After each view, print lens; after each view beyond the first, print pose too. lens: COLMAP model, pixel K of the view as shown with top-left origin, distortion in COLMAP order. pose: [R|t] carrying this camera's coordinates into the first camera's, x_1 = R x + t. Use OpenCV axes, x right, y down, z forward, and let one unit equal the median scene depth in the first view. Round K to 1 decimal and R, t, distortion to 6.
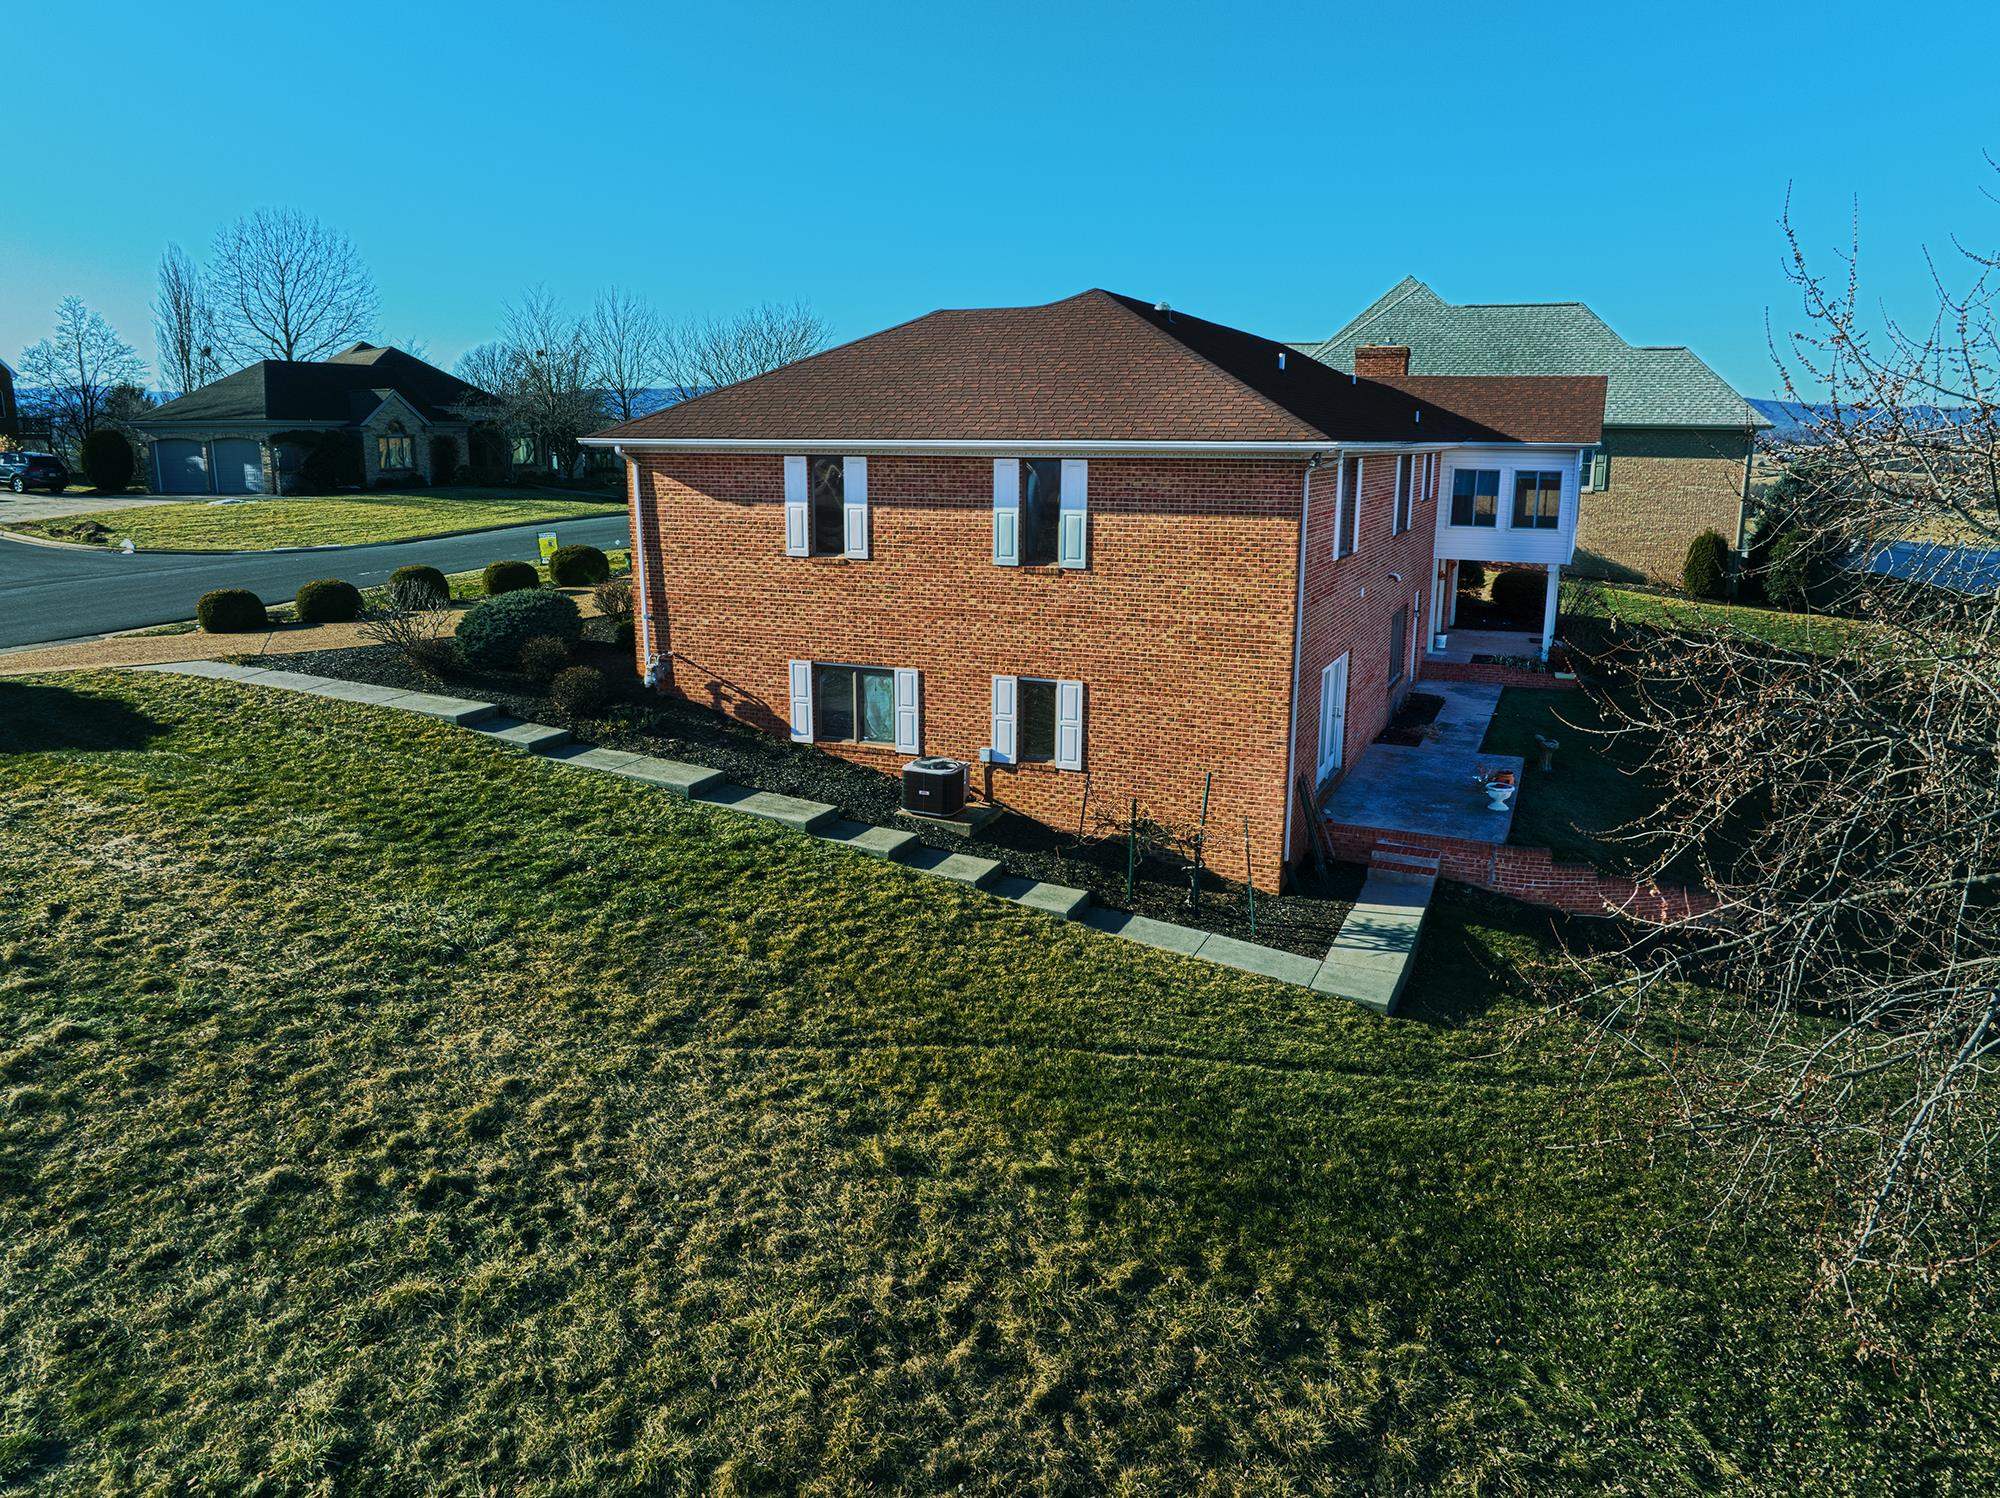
lens RADIAL K [[1411.6, 0, 998.8], [0, 1411.6, 745.3], [0, 0, 1]] dist [-0.036451, -0.001446]
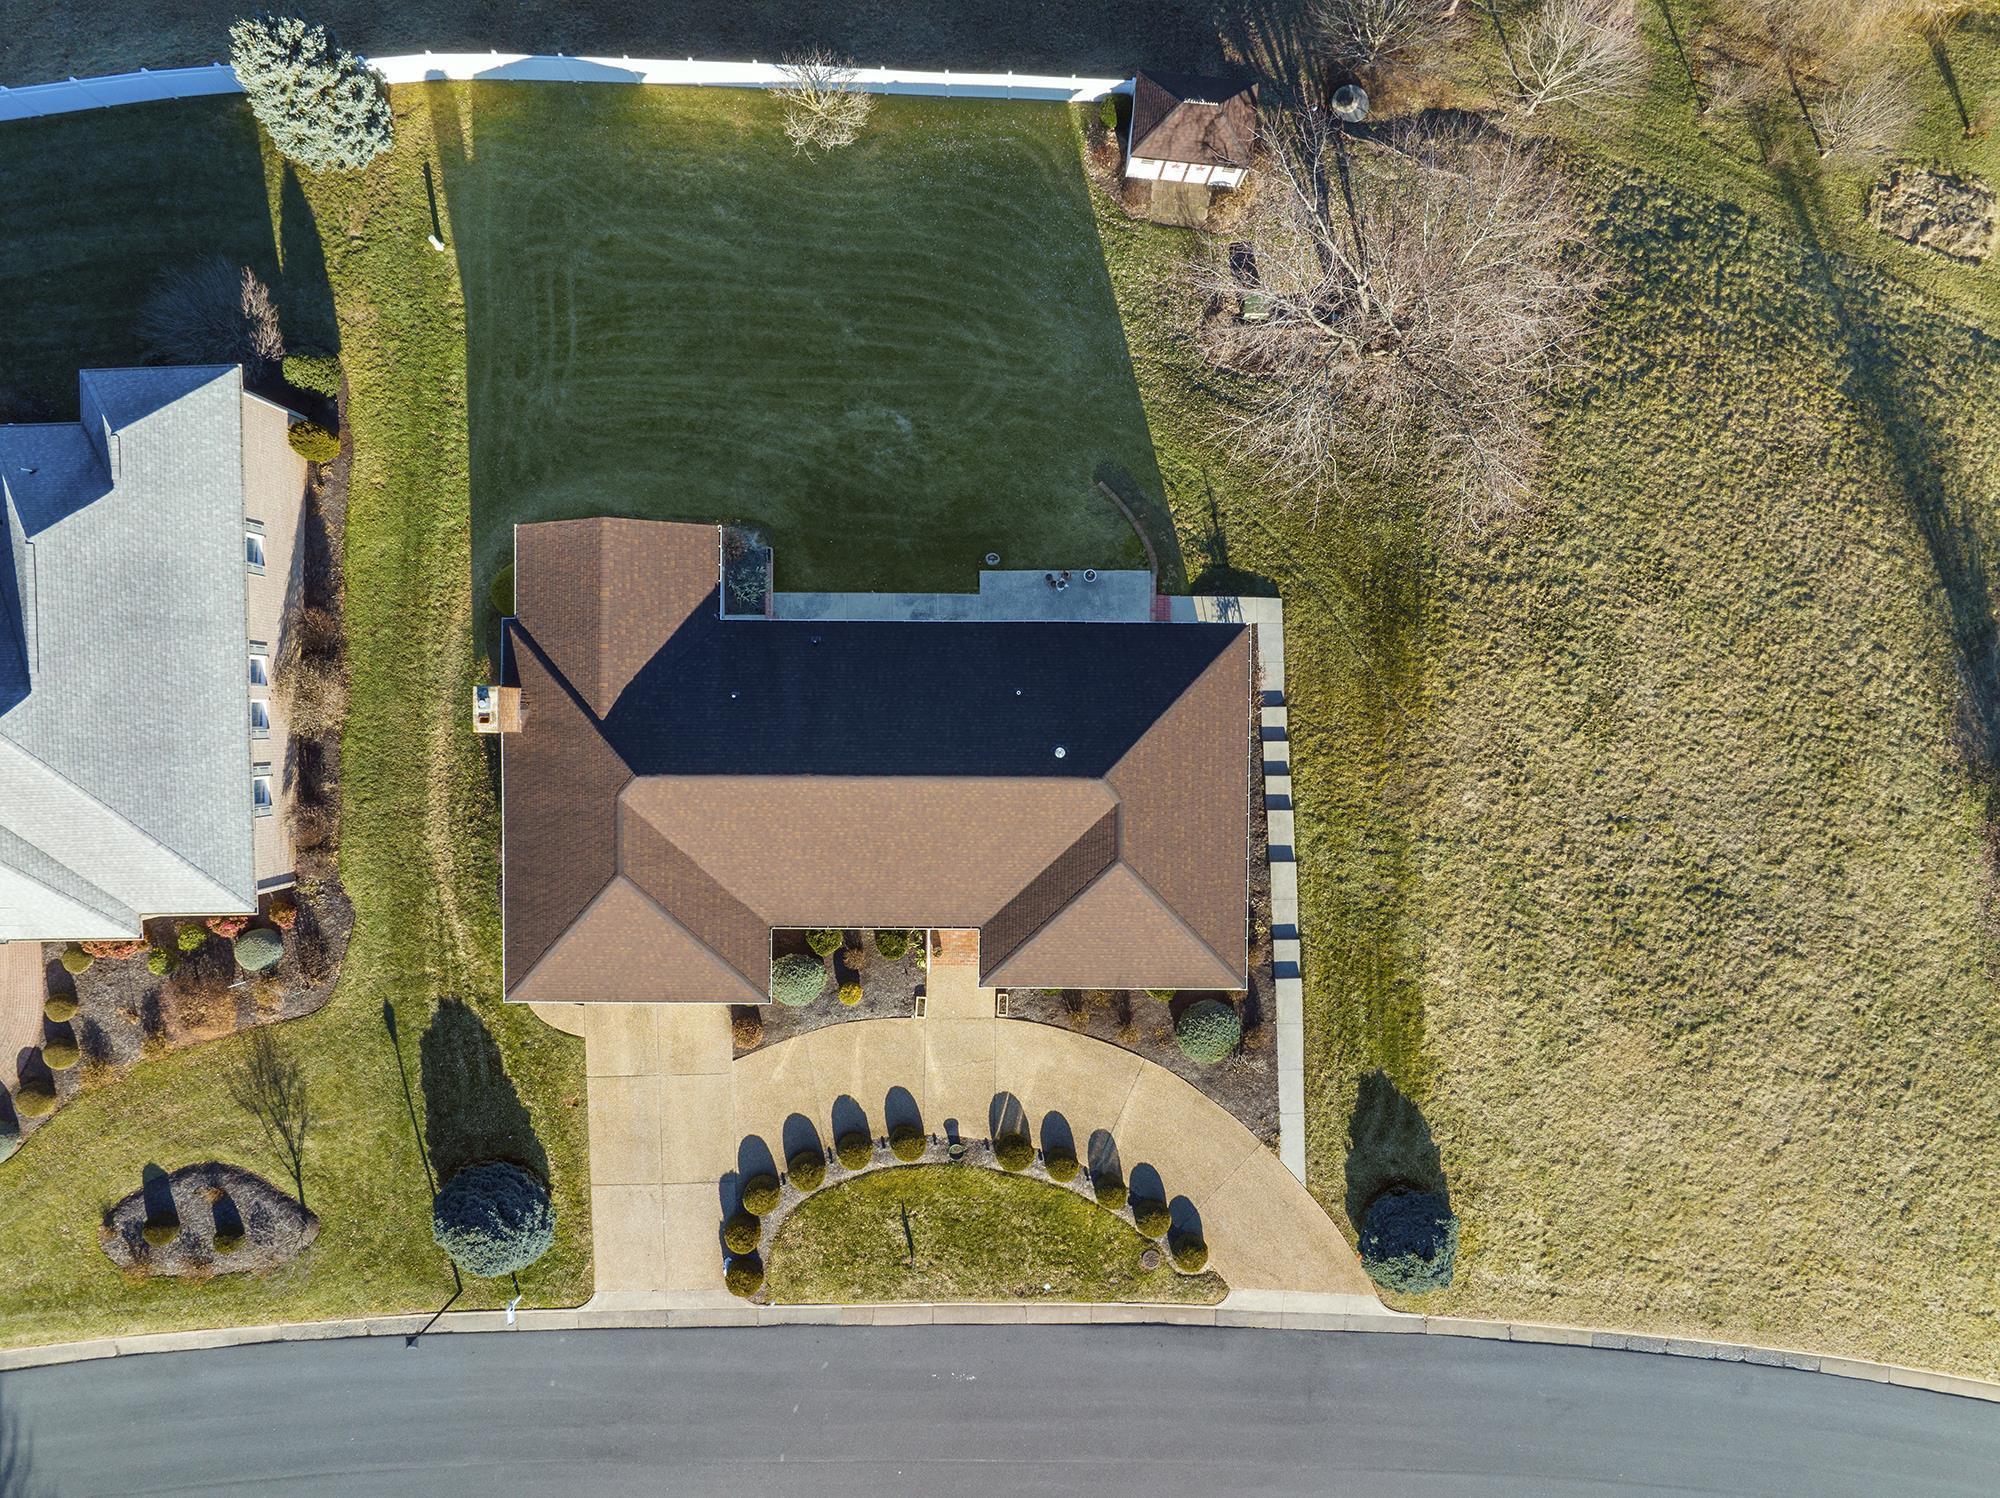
lens RADIAL K [[1411.6, 0, 1002.9], [0, 1411.6, 759.9], [0, 0, 1]] dist [-0.036451, -0.001446]
pose [[-0.385761, -0.922066, -0.031350, 0.387166], [0.192957, -0.113862, 0.974579, -4.140808], [-0.902195, 0.369906, 0.221842, 1.367839]]
